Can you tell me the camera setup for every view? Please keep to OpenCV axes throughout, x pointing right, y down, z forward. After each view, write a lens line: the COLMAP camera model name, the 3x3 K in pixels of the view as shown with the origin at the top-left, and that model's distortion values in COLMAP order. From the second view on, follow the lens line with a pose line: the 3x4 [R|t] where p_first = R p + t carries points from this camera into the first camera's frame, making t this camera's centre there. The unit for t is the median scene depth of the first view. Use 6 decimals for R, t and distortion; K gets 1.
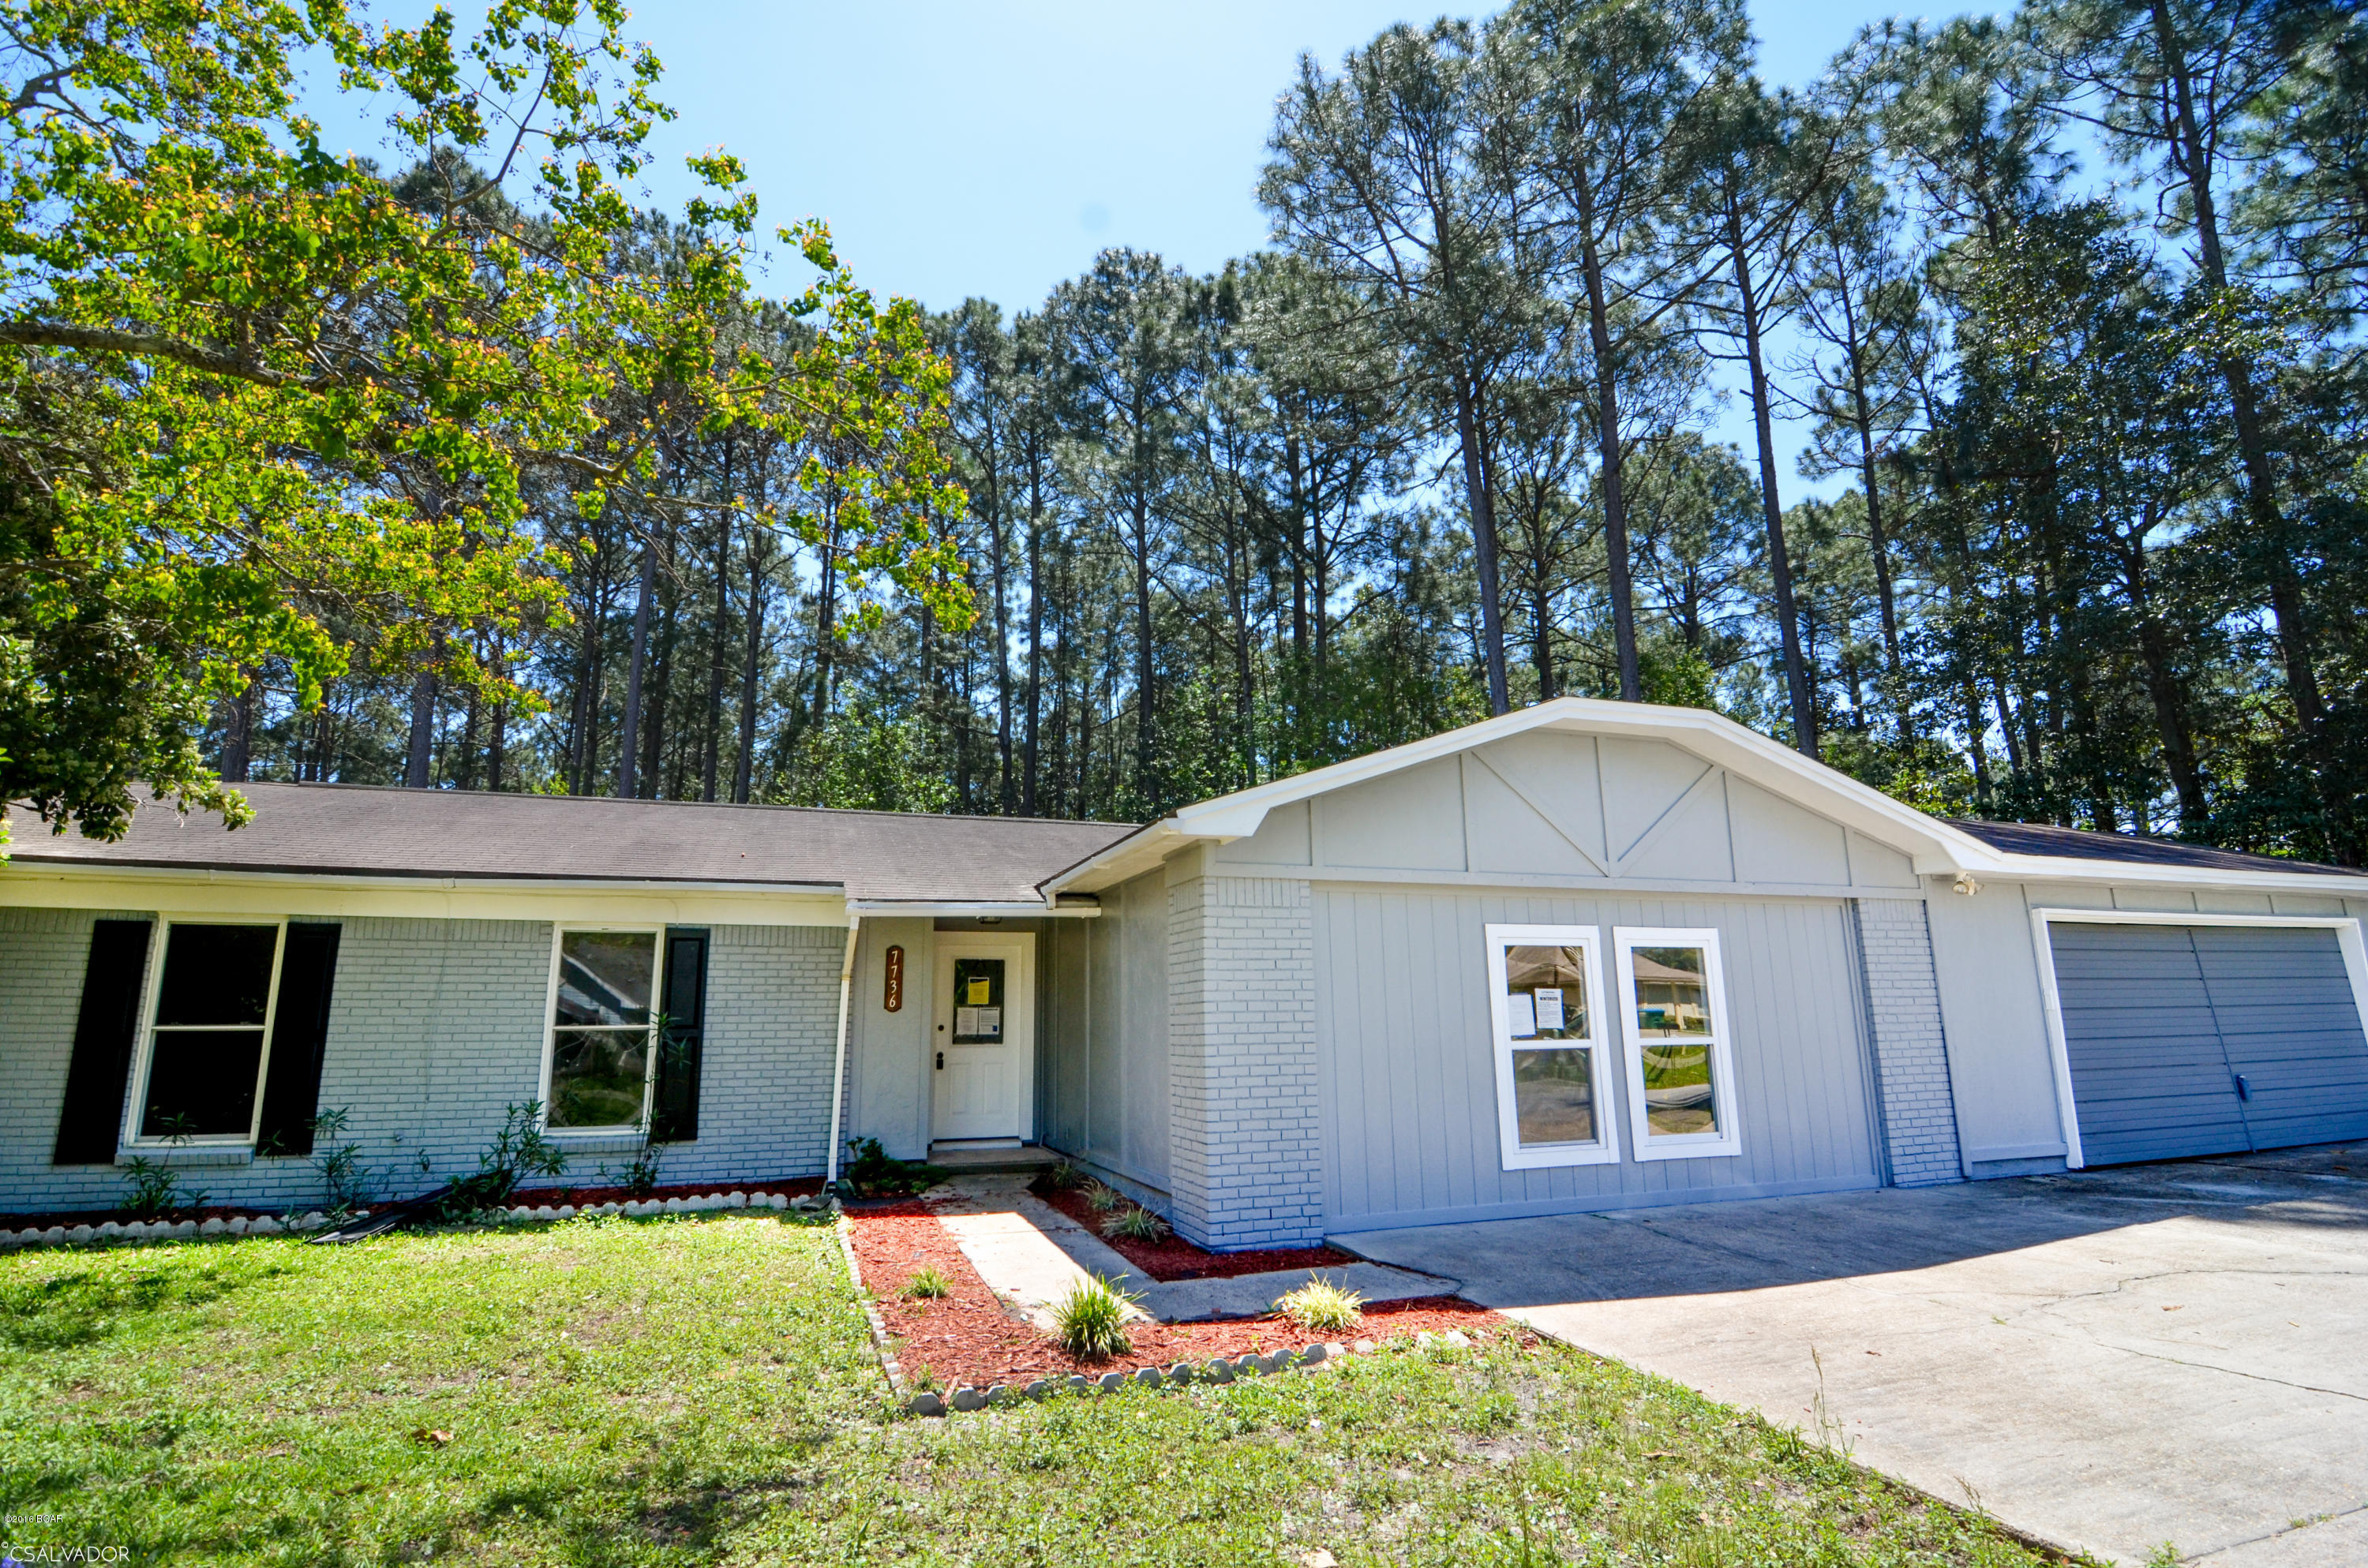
lens RADIAL K [[1169.3, 0, 1186.0], [0, 1169.3, 782.3], [0, 0, 1]] dist [-0.012230, -0.007848]
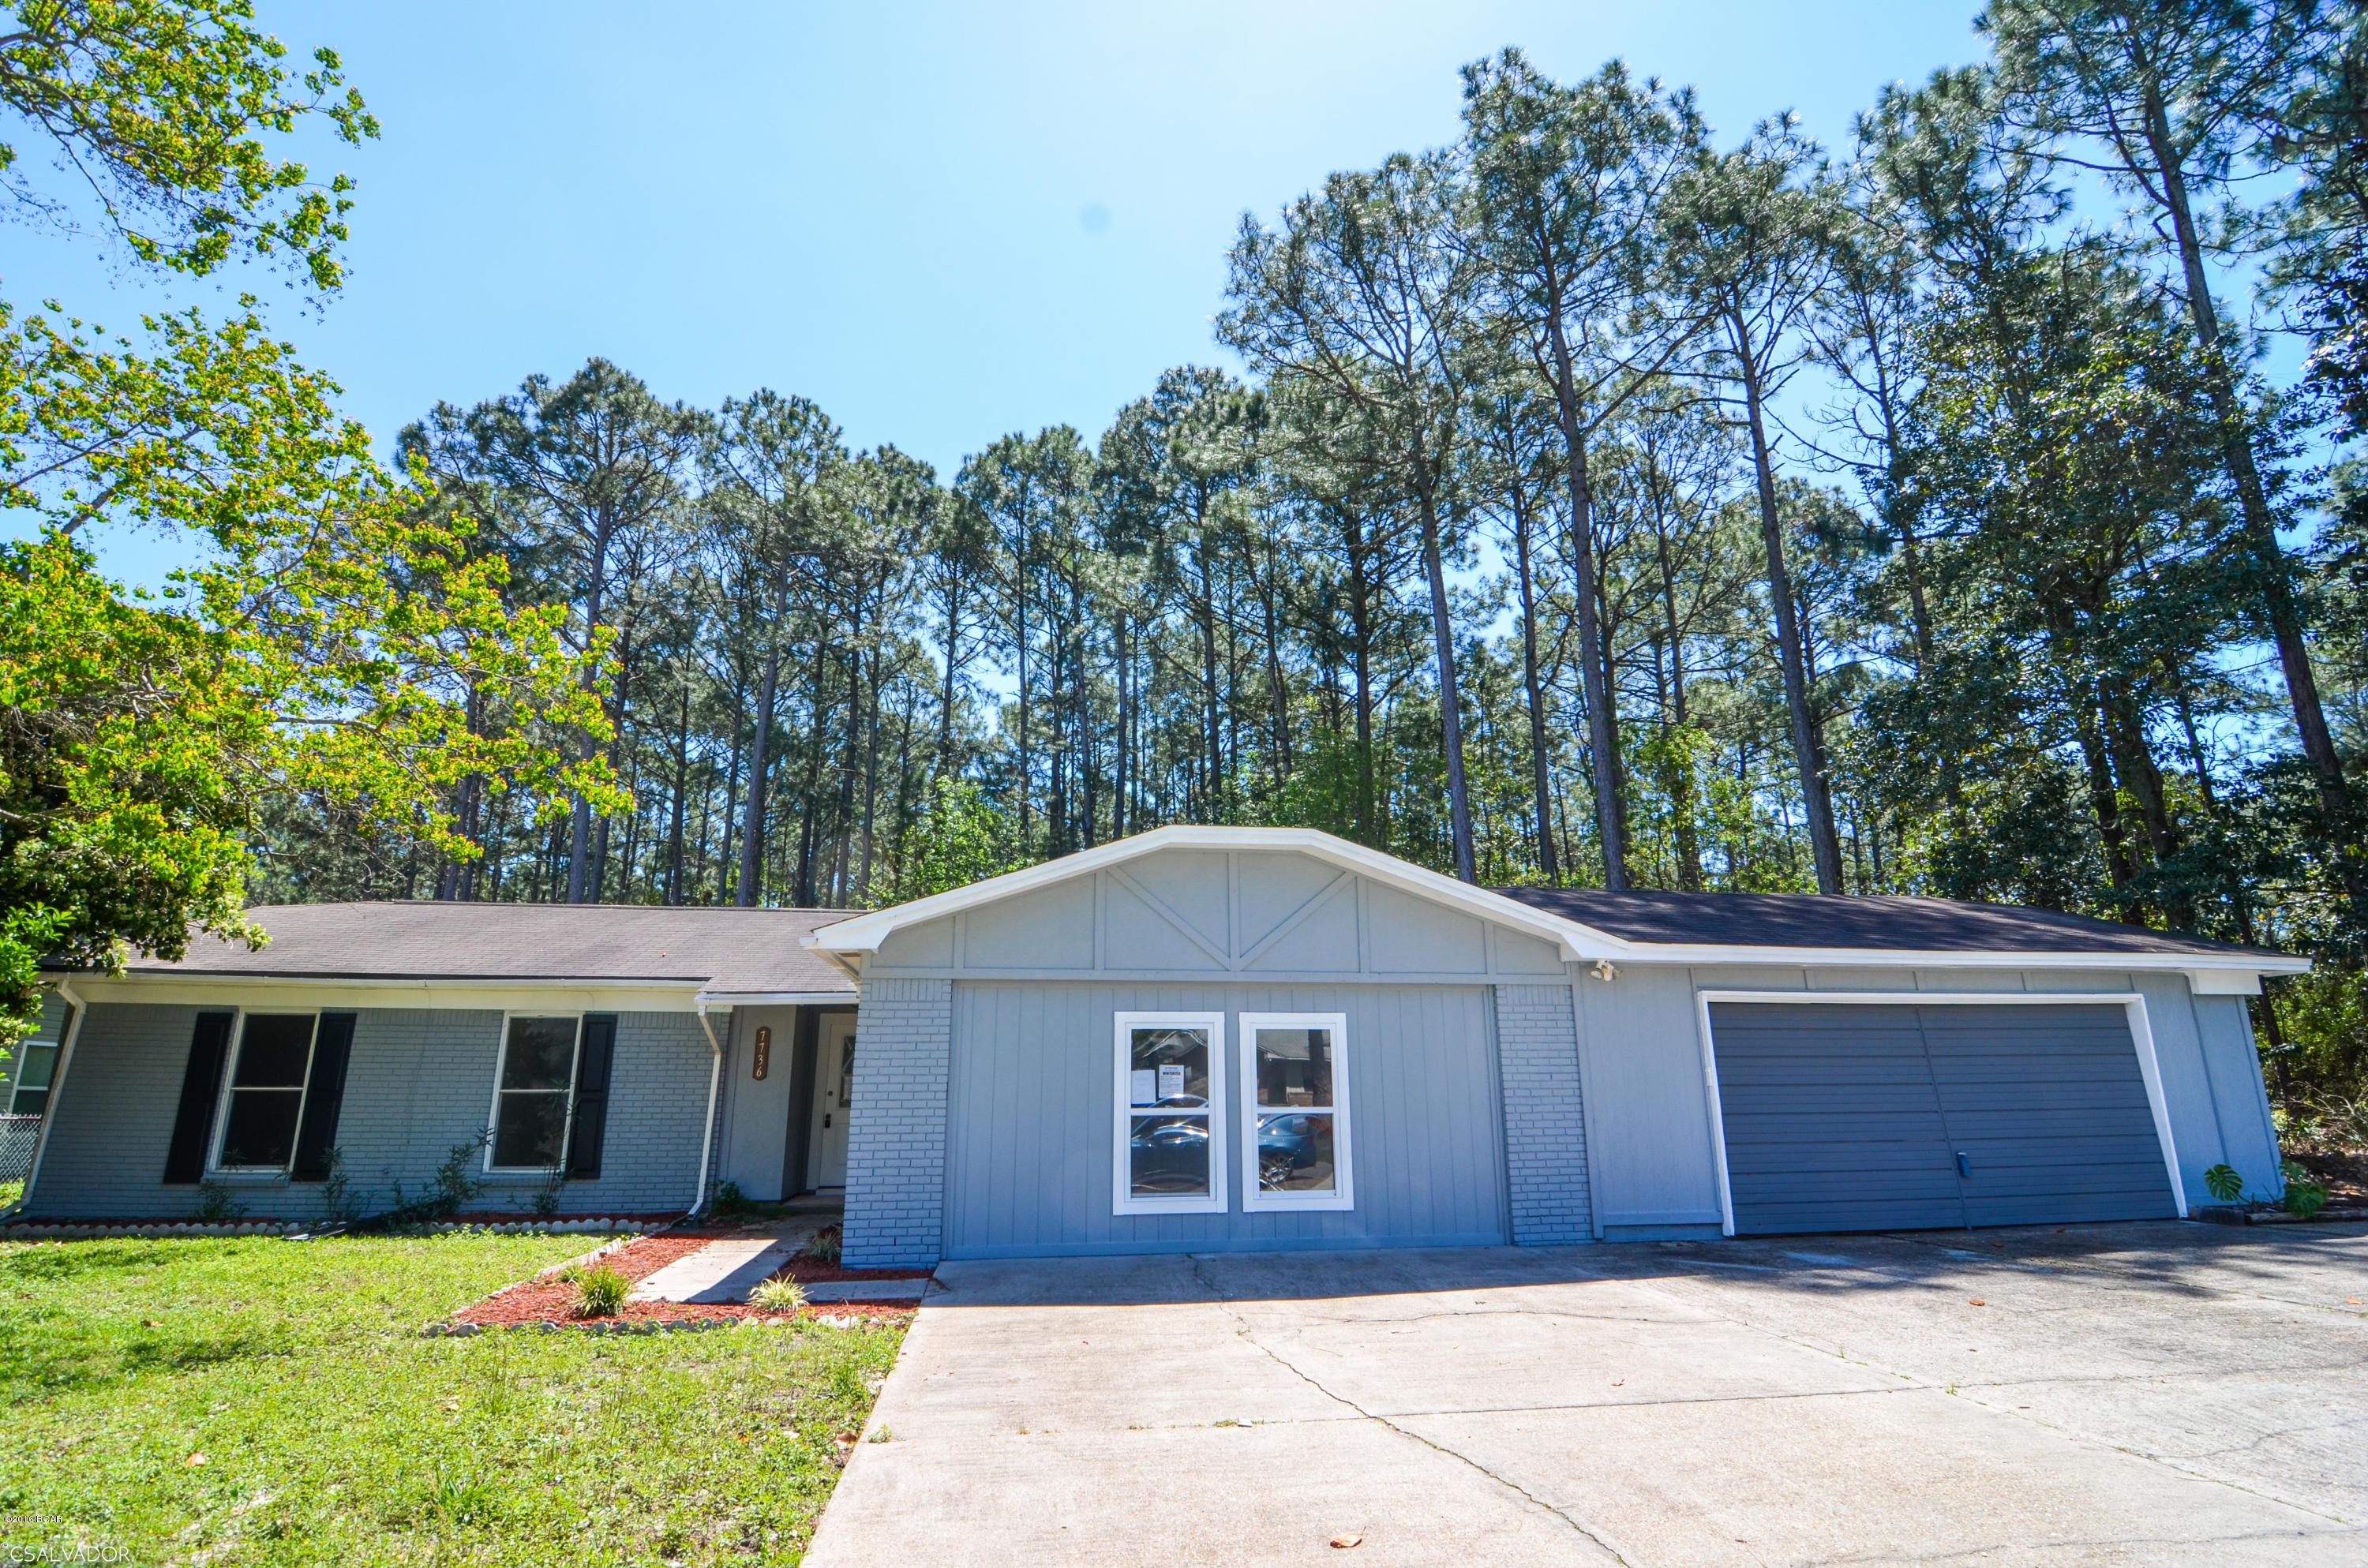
lens RADIAL K [[1169.3, 0, 1179.5], [0, 1169.3, 779.4], [0, 0, 1]] dist [-0.012230, -0.007848]
pose [[0.981226, -0.042950, -0.188018, 0.520175], [0.032466, 0.997760, -0.058491, -0.045206], [0.190109, 0.051289, 0.980422, -0.190277]]
